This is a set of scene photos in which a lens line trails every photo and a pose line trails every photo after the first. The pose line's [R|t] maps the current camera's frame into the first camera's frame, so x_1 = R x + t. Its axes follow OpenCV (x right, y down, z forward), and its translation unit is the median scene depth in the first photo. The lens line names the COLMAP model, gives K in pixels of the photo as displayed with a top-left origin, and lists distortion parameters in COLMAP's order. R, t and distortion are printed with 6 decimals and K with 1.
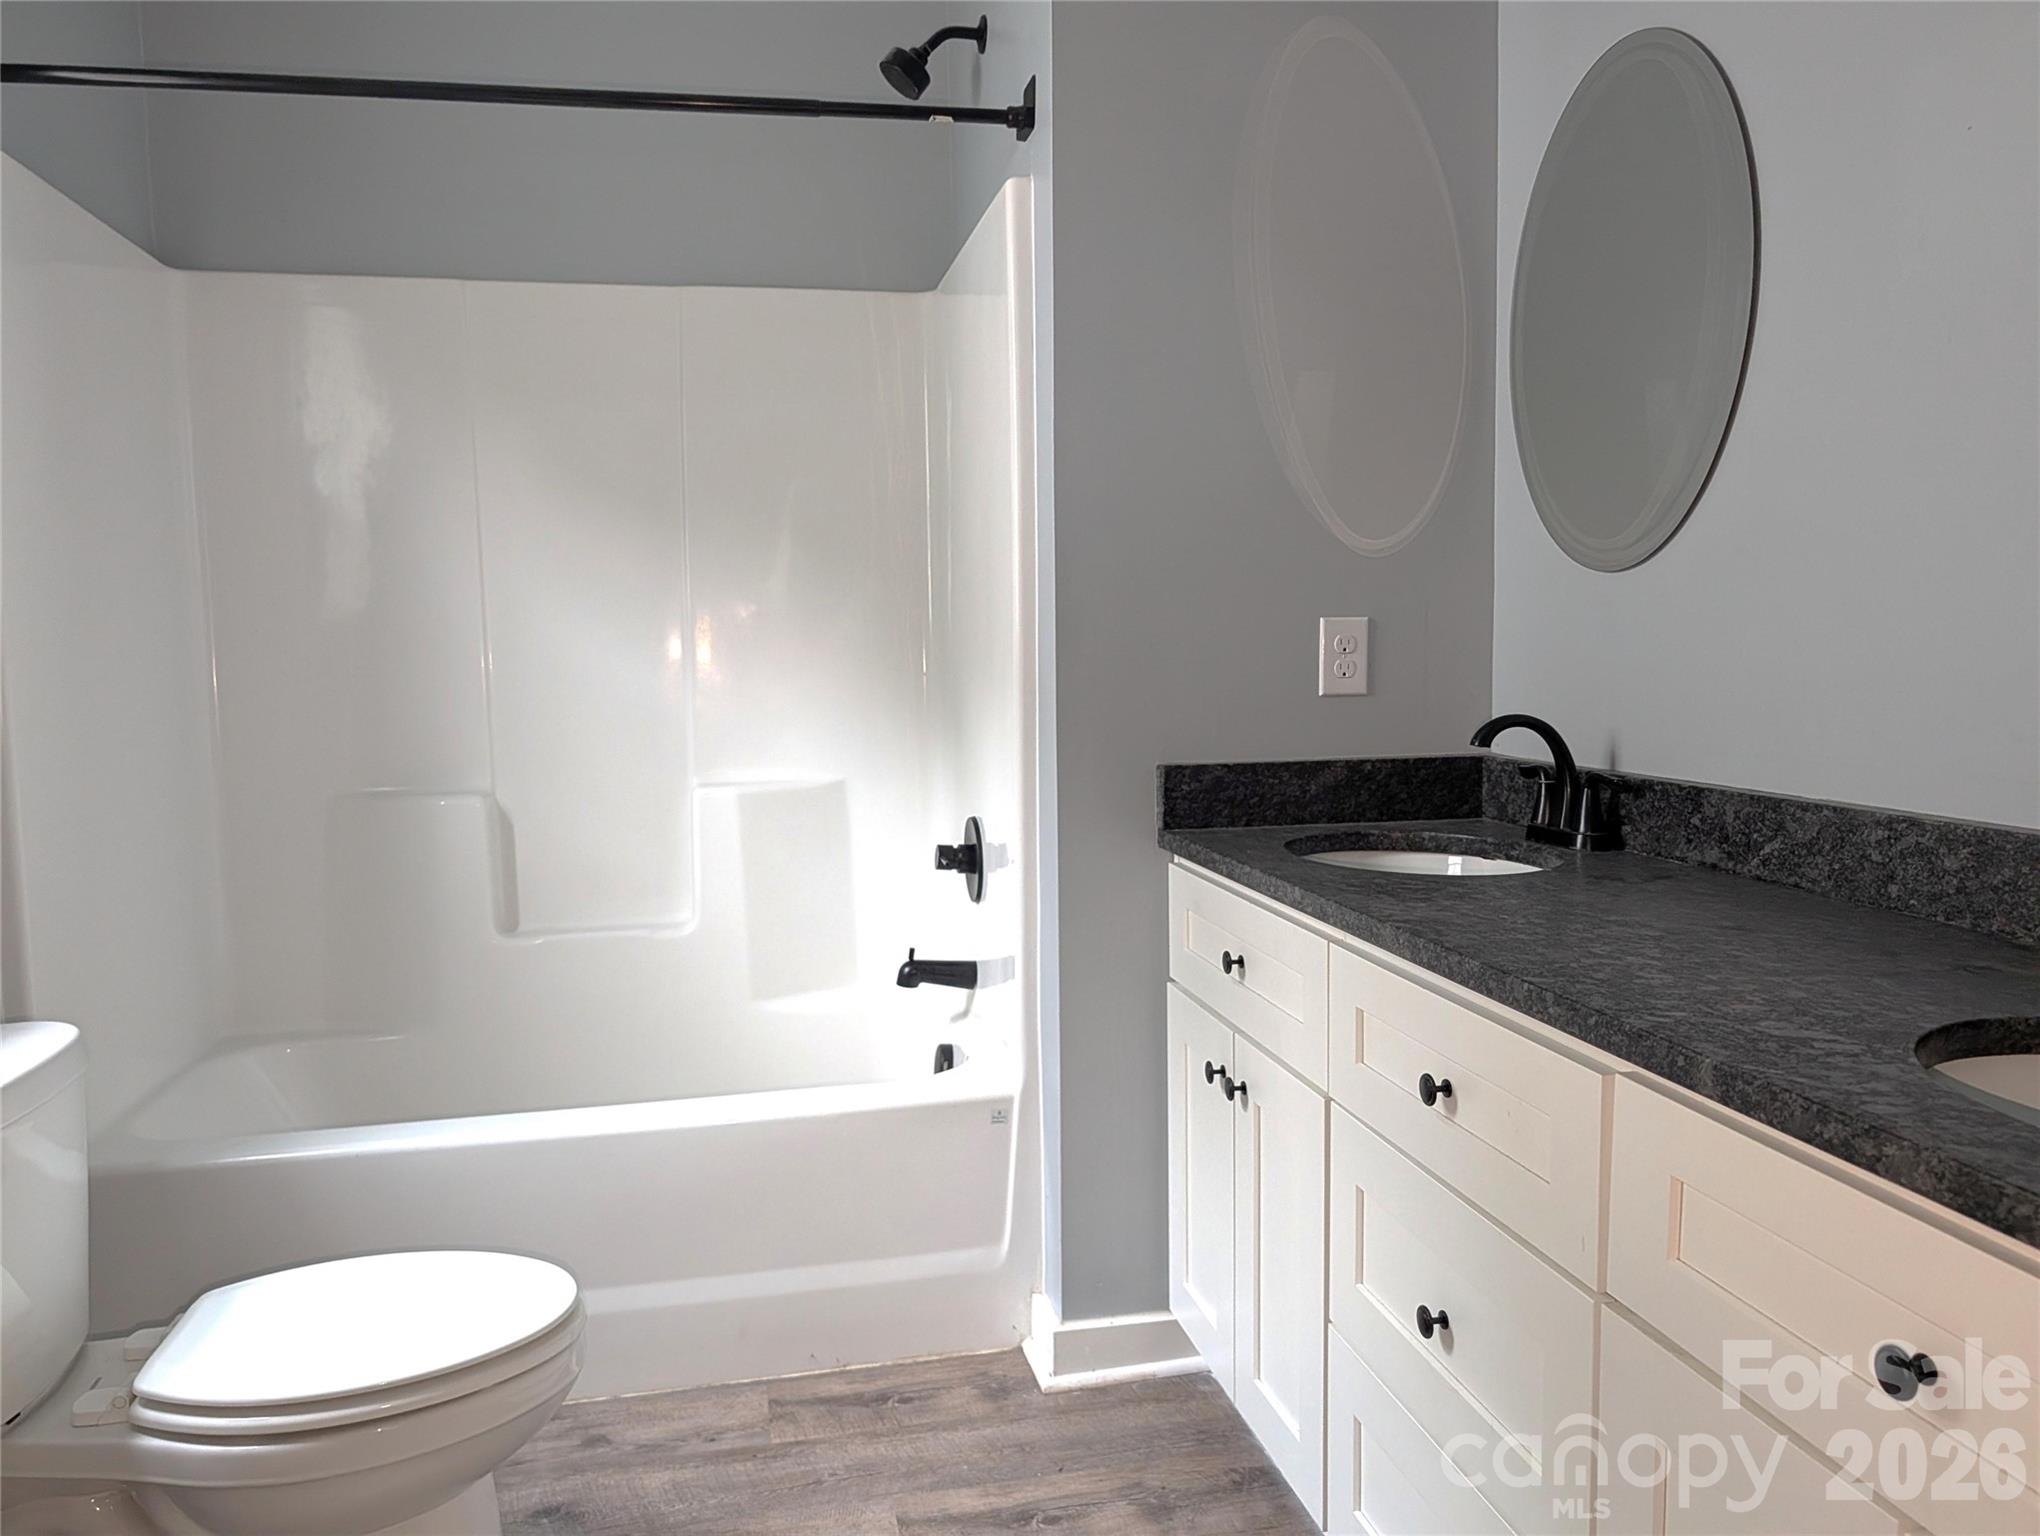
lens RADIAL K [[1468.7, 0, 1025.0], [0, 1468.7, 762.6], [0, 0, 1]] dist [0.019074, -0.020157]
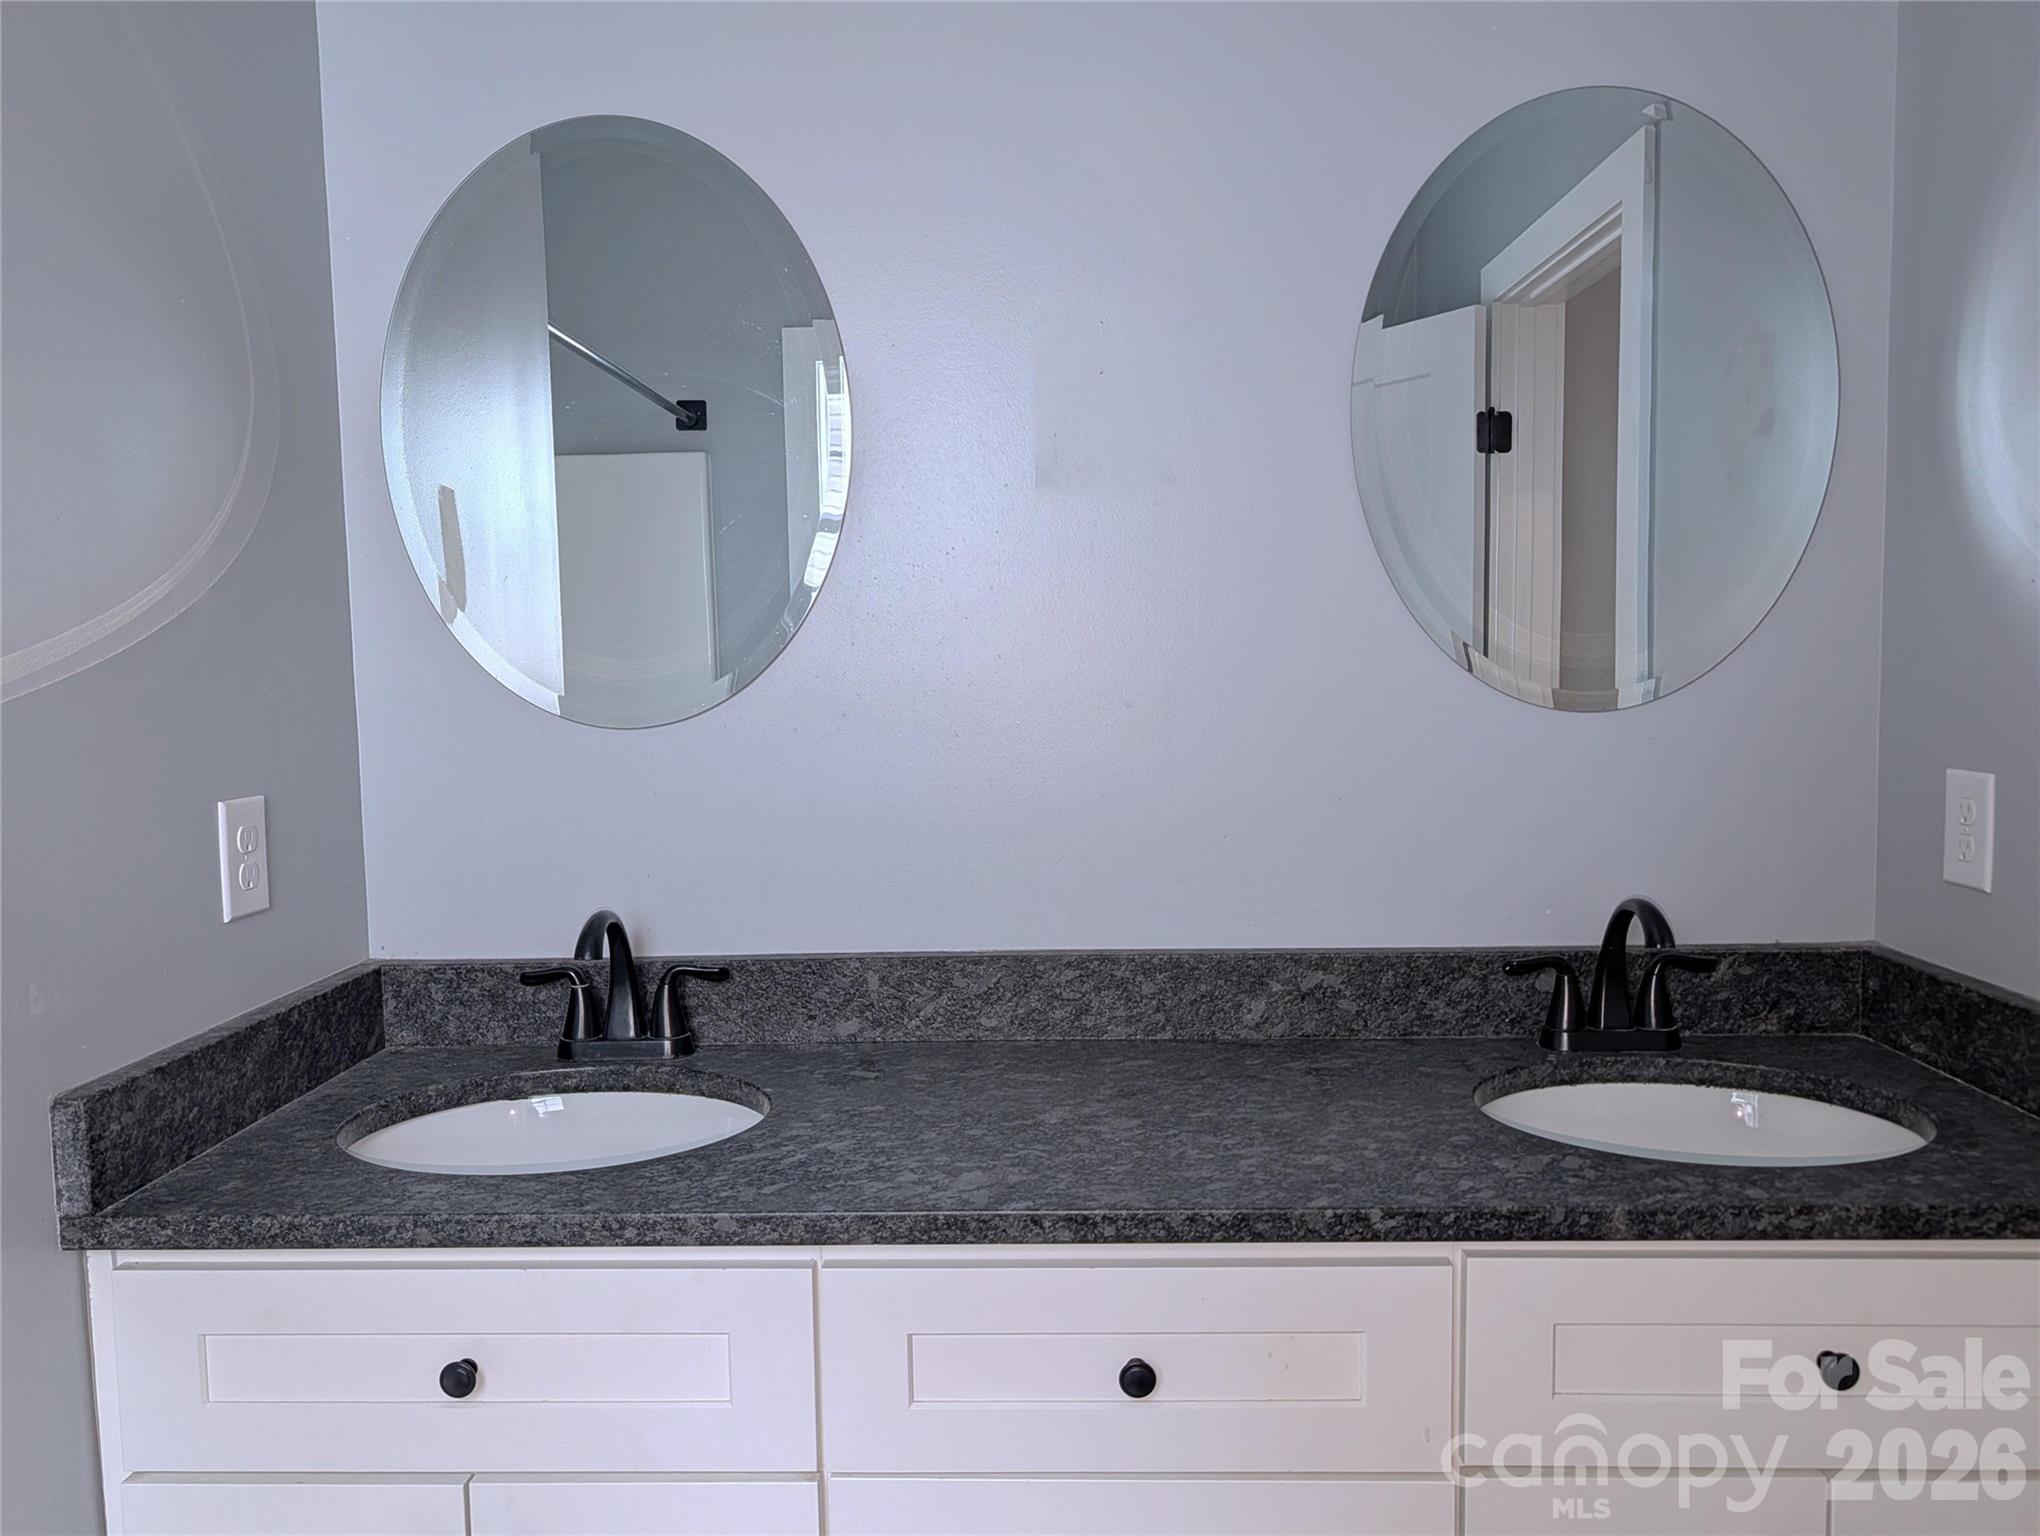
lens RADIAL K [[1468.7, 0, 1020.4], [0, 1468.7, 772.8], [0, 0, 1]] dist [0.019074, -0.020157]
pose [[0.239153, -0.067159, 0.968657, -0.450864], [0.097660, 0.994210, 0.044819, -0.142637], [-0.966058, 0.083880, 0.244327, 0.688585]]
